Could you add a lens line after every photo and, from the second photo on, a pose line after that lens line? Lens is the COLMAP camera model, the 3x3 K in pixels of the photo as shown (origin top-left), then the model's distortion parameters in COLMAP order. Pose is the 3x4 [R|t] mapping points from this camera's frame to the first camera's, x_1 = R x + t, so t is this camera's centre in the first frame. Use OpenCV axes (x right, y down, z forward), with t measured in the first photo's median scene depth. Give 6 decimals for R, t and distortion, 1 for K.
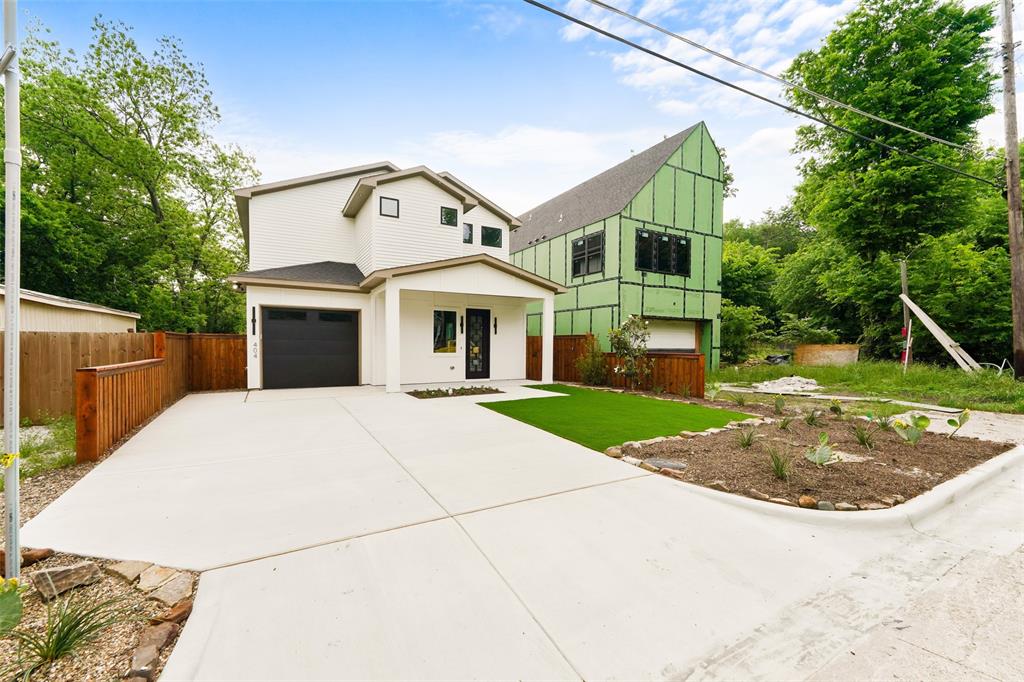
lens RADIAL K [[404.7, 0, 504.7], [0, 404.7, 351.0], [0, 0, 1]] dist [0.012008, -0.001965]
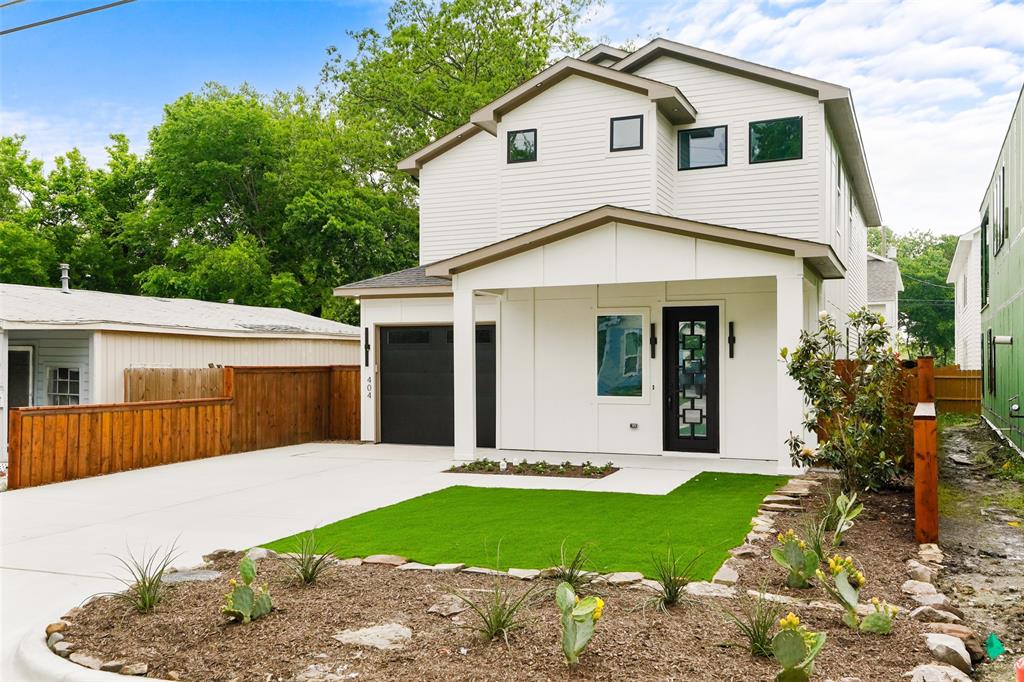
lens RADIAL K [[914.7, 0, 516.2], [0, 914.7, 348.0], [0, 0, 1]] dist [0.081581, 0.008050]
pose [[0.608813, -0.020269, -0.793055, 0.679661], [-0.008480, 0.999450, -0.032055, -0.017817], [0.793268, 0.026241, 0.608307, 0.173512]]
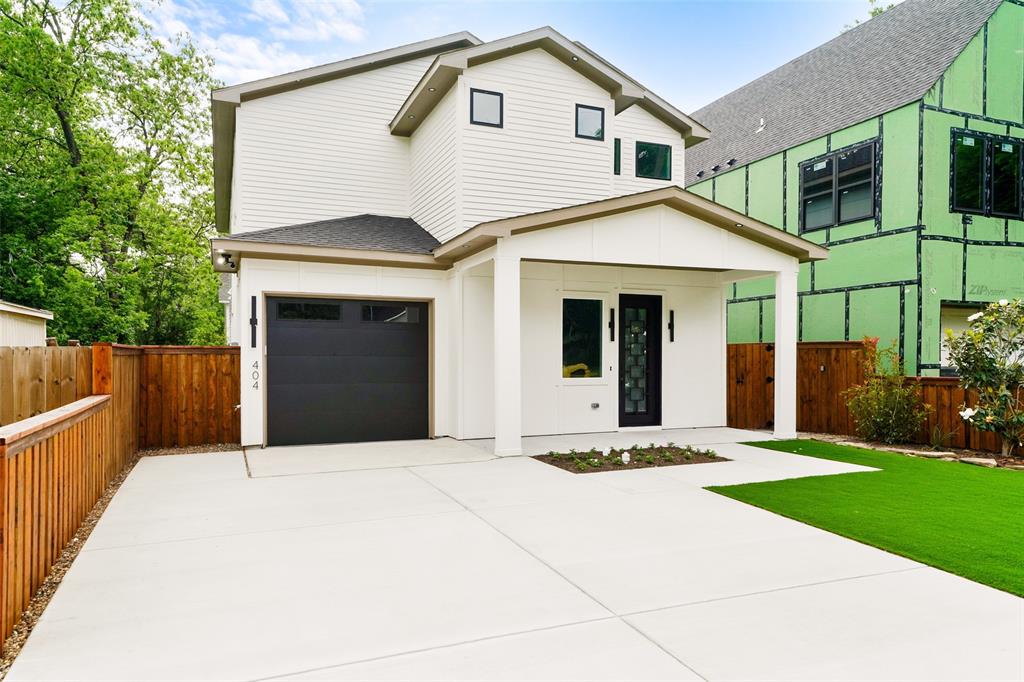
lens RADIAL K [[654.5, 0, 510.9], [0, 654.5, 354.4], [0, 0, 1]] dist [0.043511, 0.000305]
pose [[0.993513, -0.005696, -0.113573, -0.138442], [0.003729, 0.999840, -0.017523, -0.010979], [0.113654, 0.016986, 0.993375, 0.126908]]
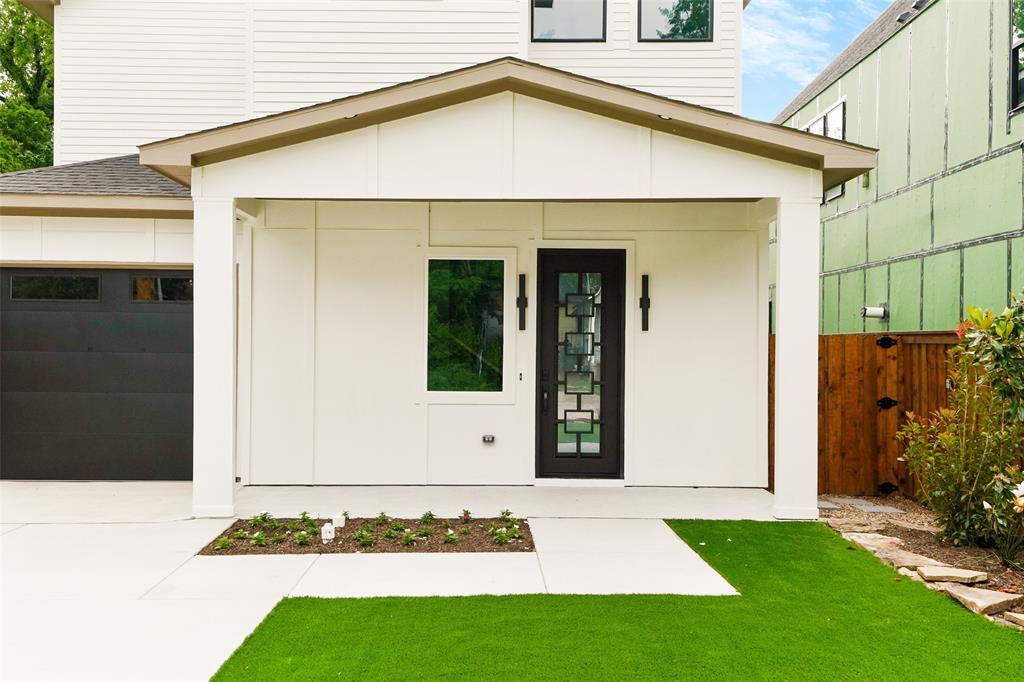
lens RADIAL K [[999.8, 0, 510.0], [0, 999.8, 336.7], [0, 0, 1]] dist [0.074563, 0.000000]
pose [[0.877138, -0.002325, -0.480233, 0.252044], [-0.009258, 0.999721, -0.021749, -0.020953], [0.480150, 0.023523, 0.876871, 0.315903]]
